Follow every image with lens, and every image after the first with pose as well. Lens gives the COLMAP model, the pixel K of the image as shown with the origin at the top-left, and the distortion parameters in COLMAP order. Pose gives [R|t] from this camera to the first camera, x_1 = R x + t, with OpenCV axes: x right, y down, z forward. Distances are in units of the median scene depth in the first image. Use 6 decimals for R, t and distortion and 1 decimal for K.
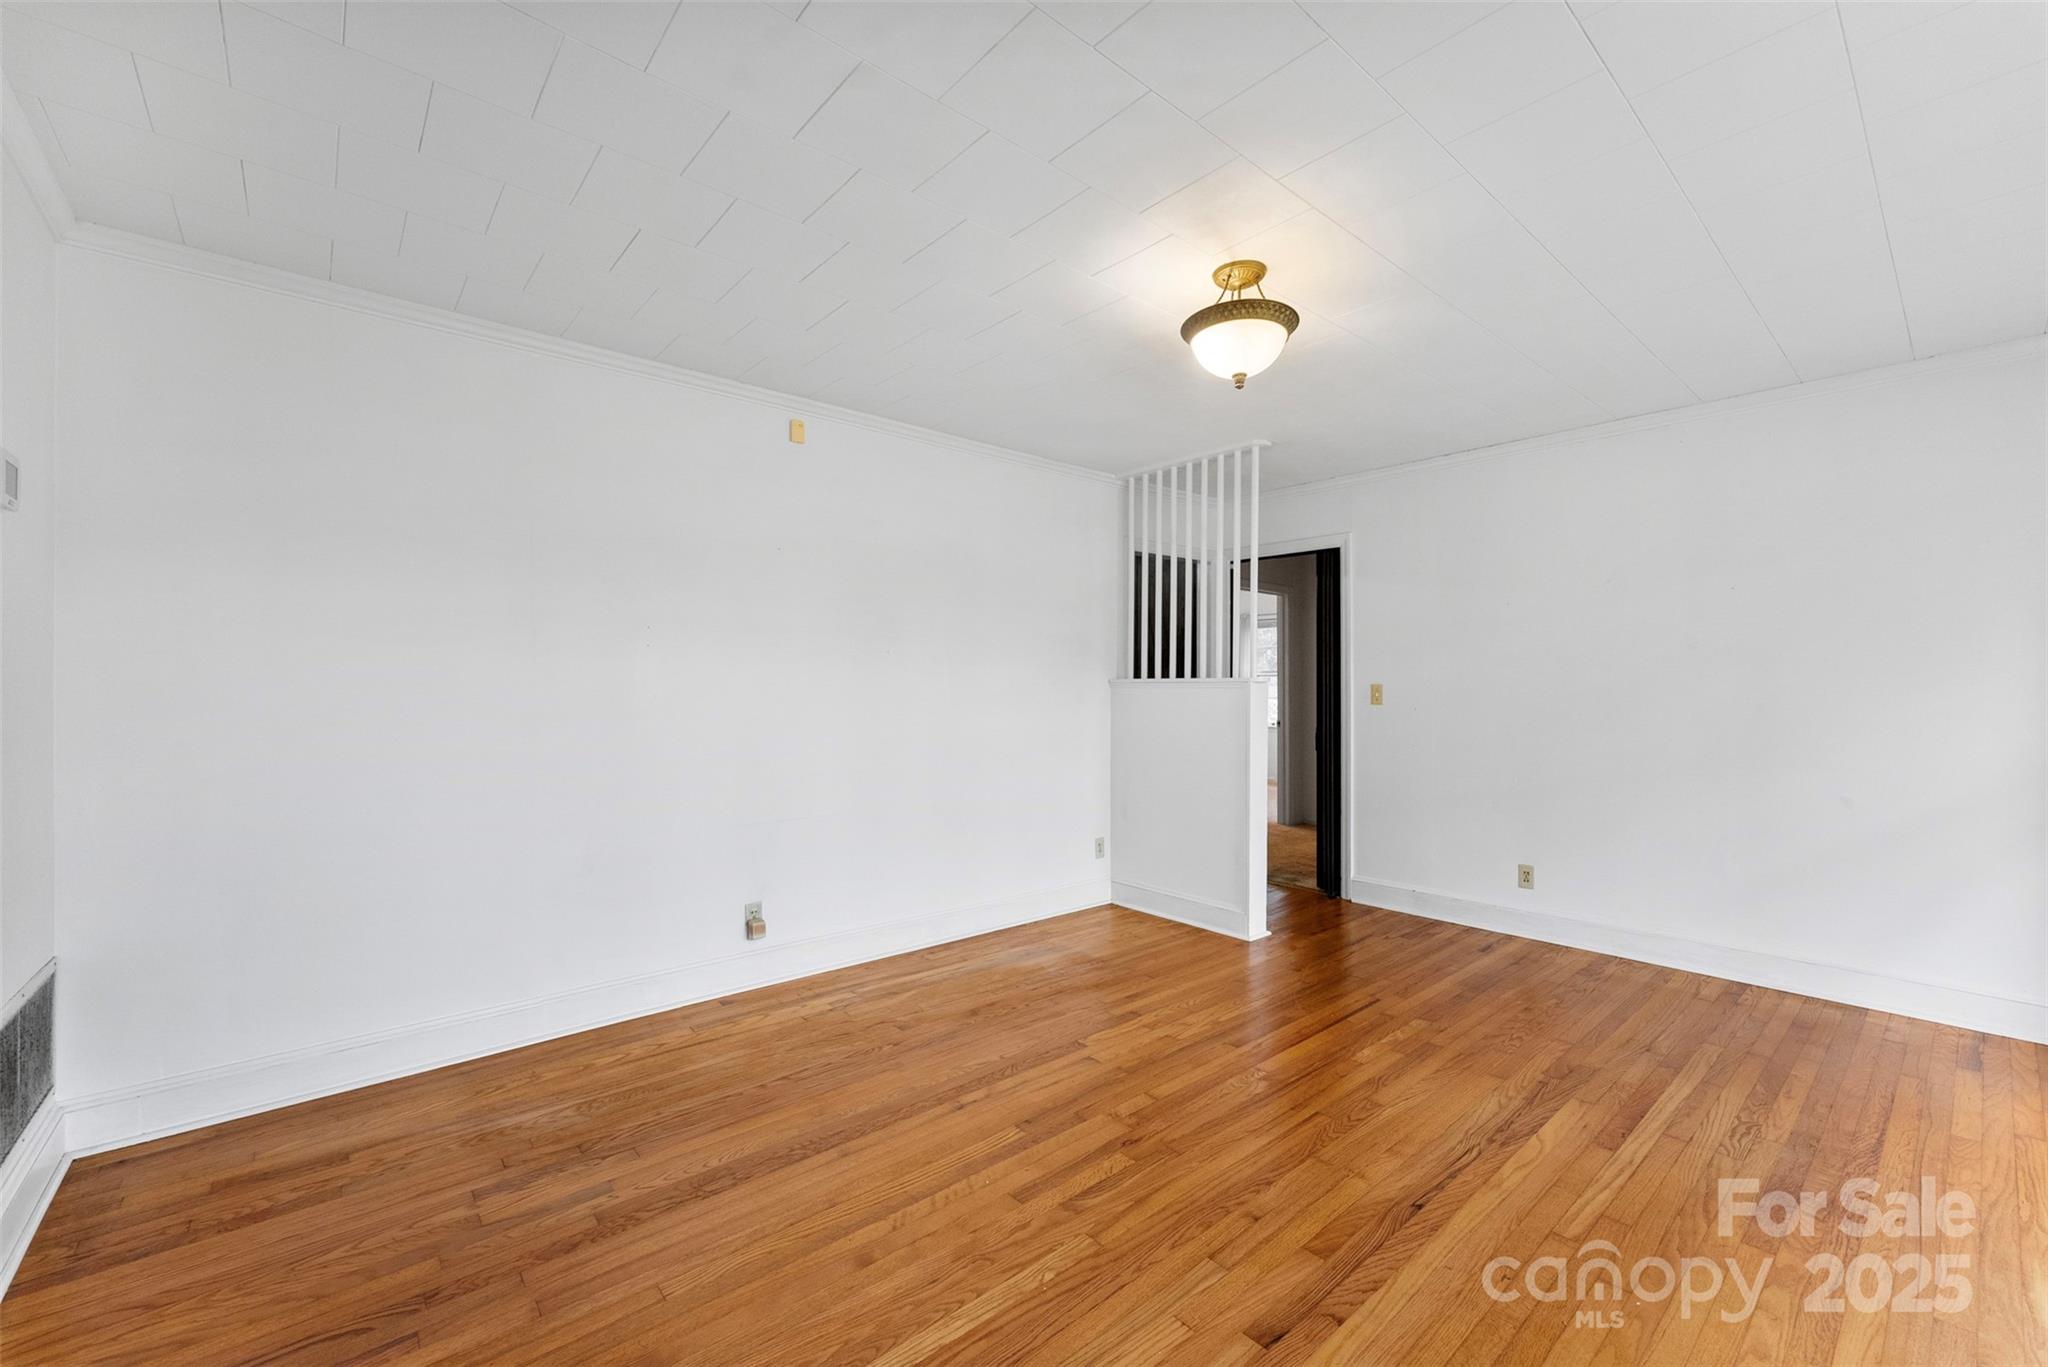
lens RADIAL K [[826.9, 0, 1021.5], [0, 826.9, 688.8], [0, 0, 1]] dist [0.001144, 0.000051]
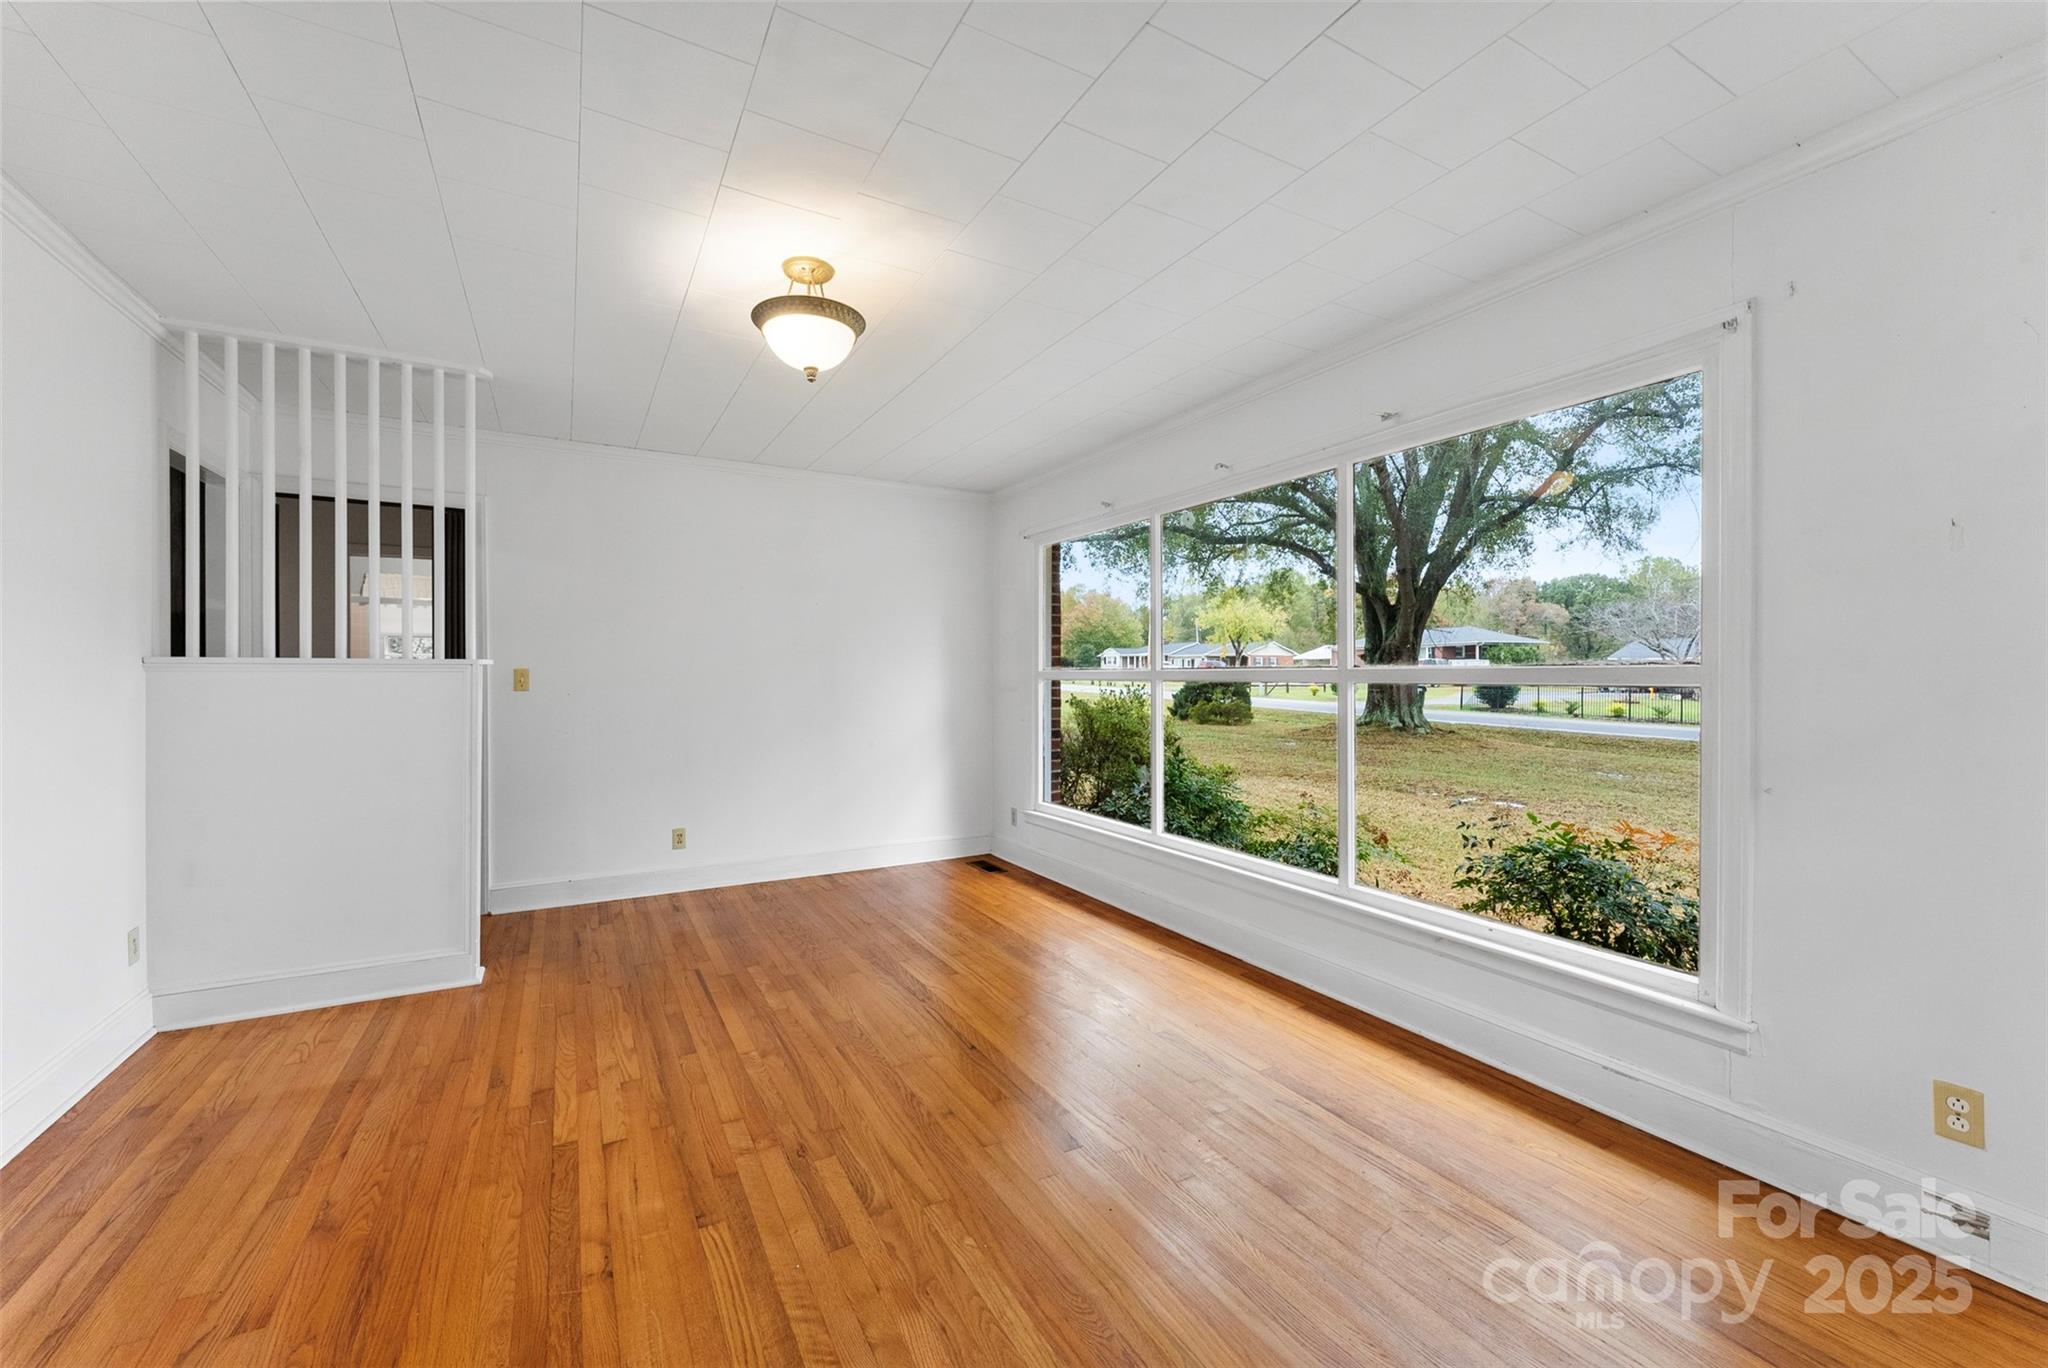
lens RADIAL K [[826.9, 0, 1025.0], [0, 826.9, 681.9], [0, 0, 1]] dist [0.001144, 0.000051]
pose [[0.196686, -0.010170, 0.980414, -0.547429], [0.004067, 0.999946, 0.009557, 0.004965], [-0.980458, 0.002108, 0.196717, 0.420728]]
